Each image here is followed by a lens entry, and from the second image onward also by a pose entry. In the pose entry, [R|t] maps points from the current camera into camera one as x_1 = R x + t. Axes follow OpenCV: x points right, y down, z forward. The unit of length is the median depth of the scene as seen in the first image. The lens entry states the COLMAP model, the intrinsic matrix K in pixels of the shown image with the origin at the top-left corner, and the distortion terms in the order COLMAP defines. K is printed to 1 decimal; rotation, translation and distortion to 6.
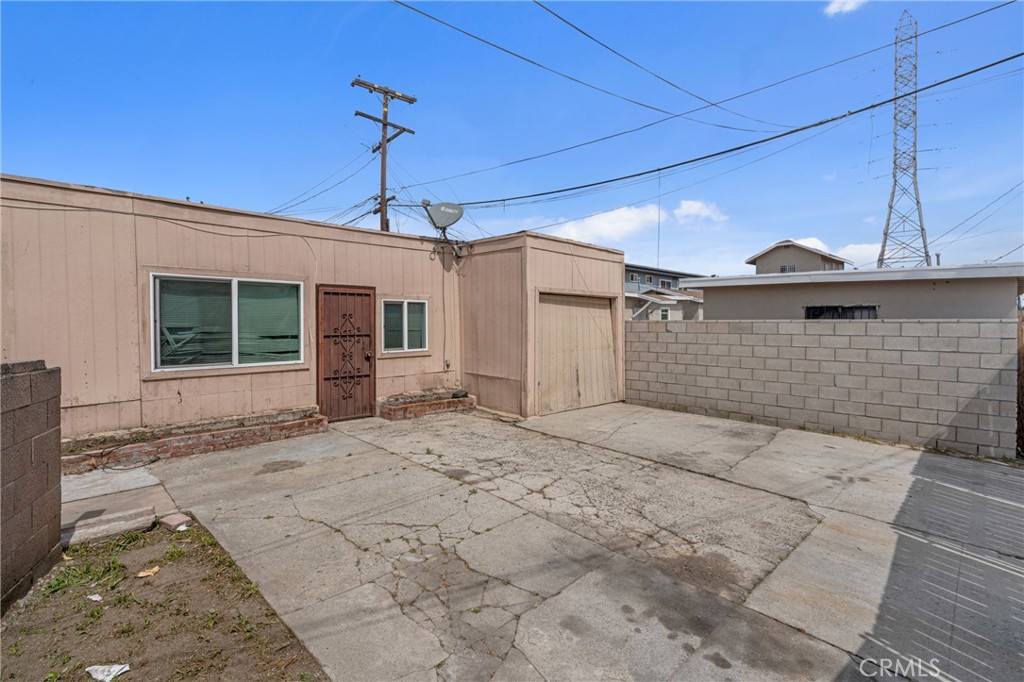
lens RADIAL K [[473.7, 0, 522.8], [0, 473.7, 323.5], [0, 0, 1]] dist [-0.010649, 0.002321]
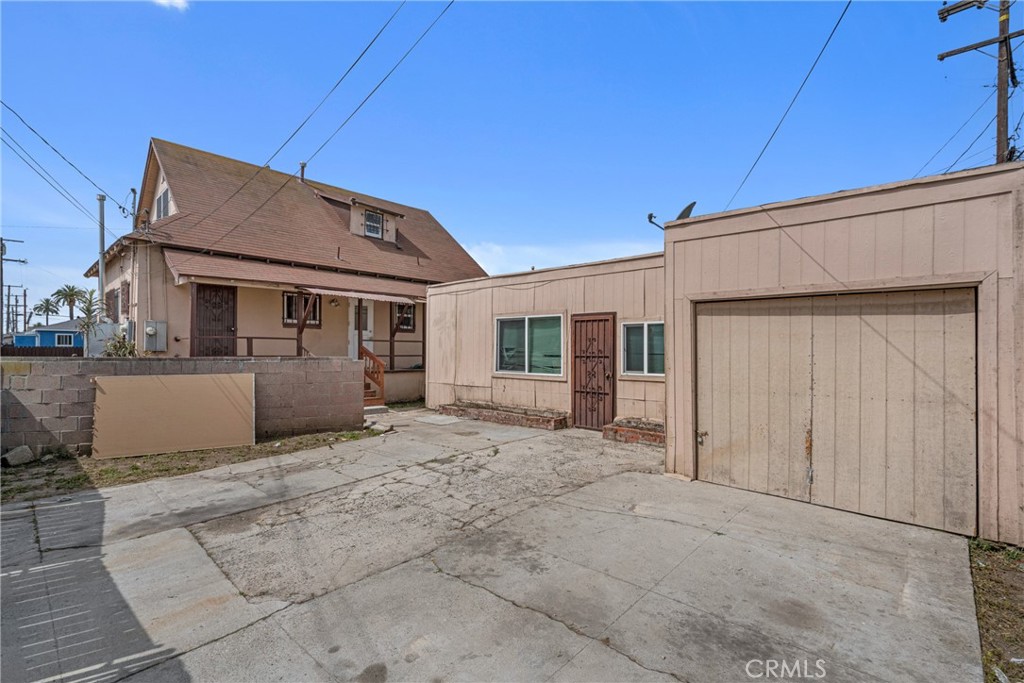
lens RADIAL K [[473.7, 0, 519.1], [0, 473.7, 341.8], [0, 0, 1]] dist [-0.010649, 0.002321]
pose [[0.037169, -0.011752, -0.999240, 0.976674], [-0.006392, 0.999908, -0.011997, 0.005165], [0.999289, 0.006833, 0.037090, 0.971820]]
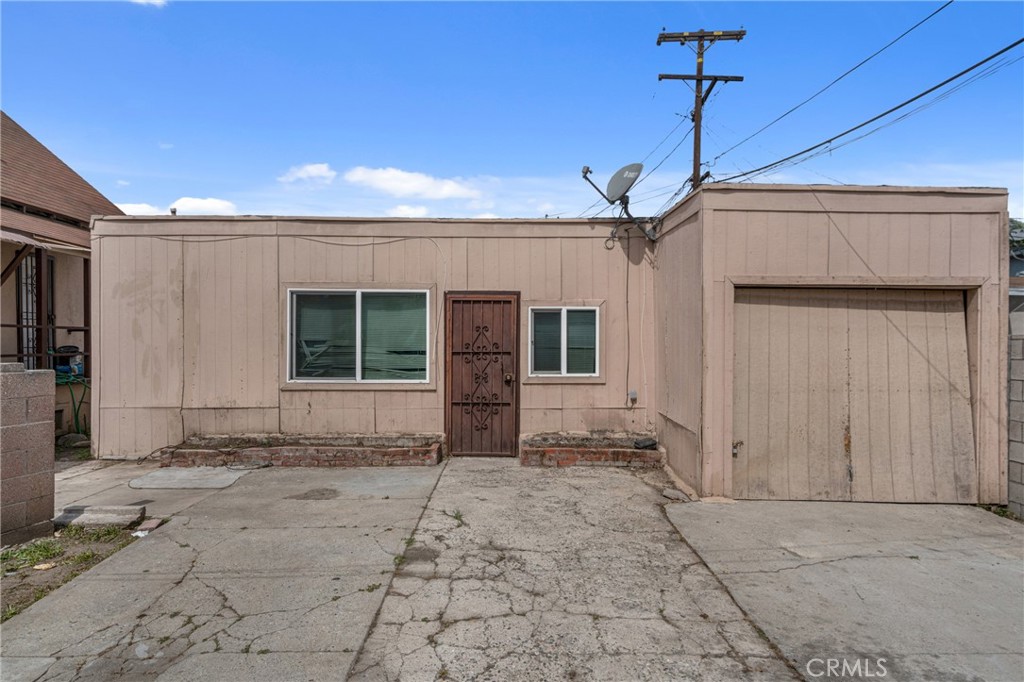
lens RADIAL K [[567.3, 0, 516.7], [0, 567.3, 341.6], [0, 0, 1]] dist [0.004009, 0.003274]
pose [[0.709982, 0.006842, -0.704186, 0.452019], [-0.007478, 0.999970, 0.002176, 0.004425], [0.704180, 0.003721, 0.710012, 0.432970]]
